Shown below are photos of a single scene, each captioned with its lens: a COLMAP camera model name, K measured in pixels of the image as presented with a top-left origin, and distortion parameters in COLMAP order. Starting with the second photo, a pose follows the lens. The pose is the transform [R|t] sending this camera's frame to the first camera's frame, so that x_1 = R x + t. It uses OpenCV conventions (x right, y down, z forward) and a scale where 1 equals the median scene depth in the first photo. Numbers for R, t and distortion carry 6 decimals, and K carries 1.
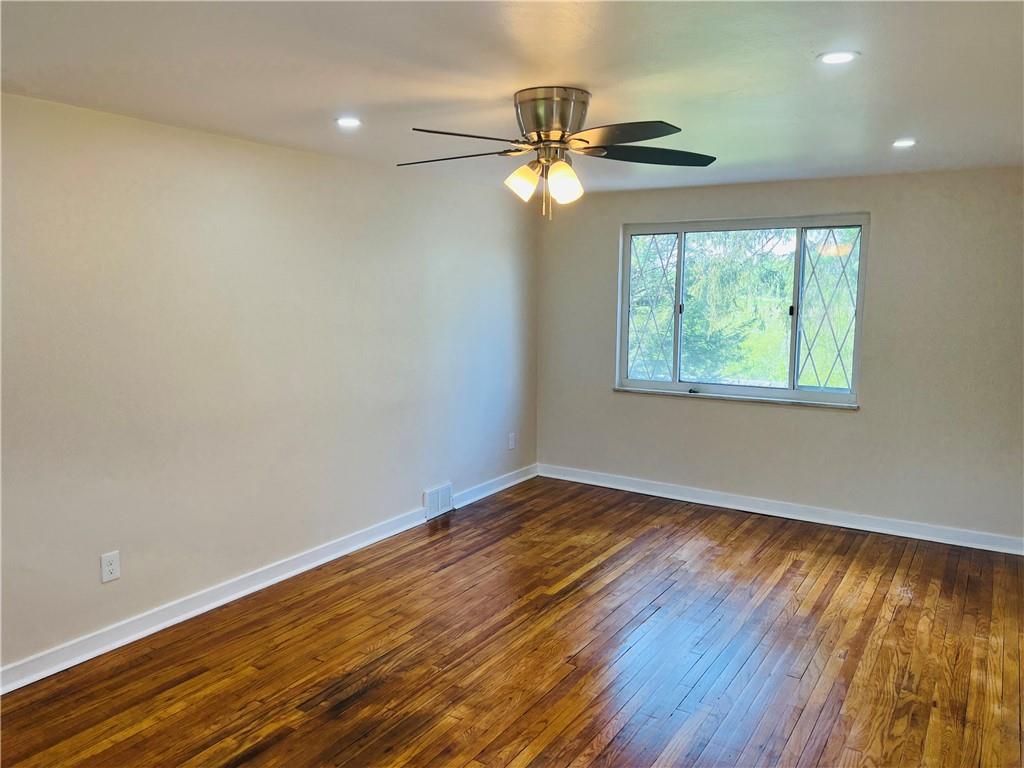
lens RADIAL K [[770.2, 0, 514.1], [0, 770.2, 387.2], [0, 0, 1]] dist [0.071920, -0.004102]
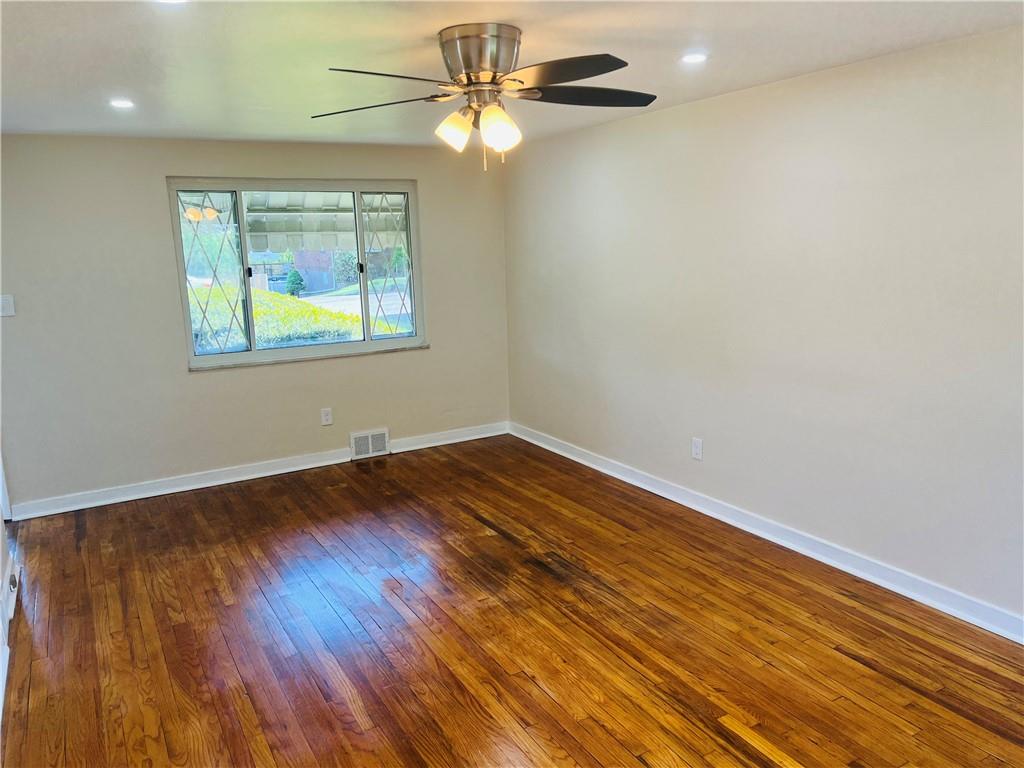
lens RADIAL K [[770.2, 0, 514.1], [0, 770.2, 380.9], [0, 0, 1]] dist [0.071920, -0.004102]
pose [[-0.468966, 0.167634, -0.867162, 0.731468], [-0.085116, 0.968675, 0.233288, -0.161246], [0.879106, 0.183213, -0.440007, 1.227817]]
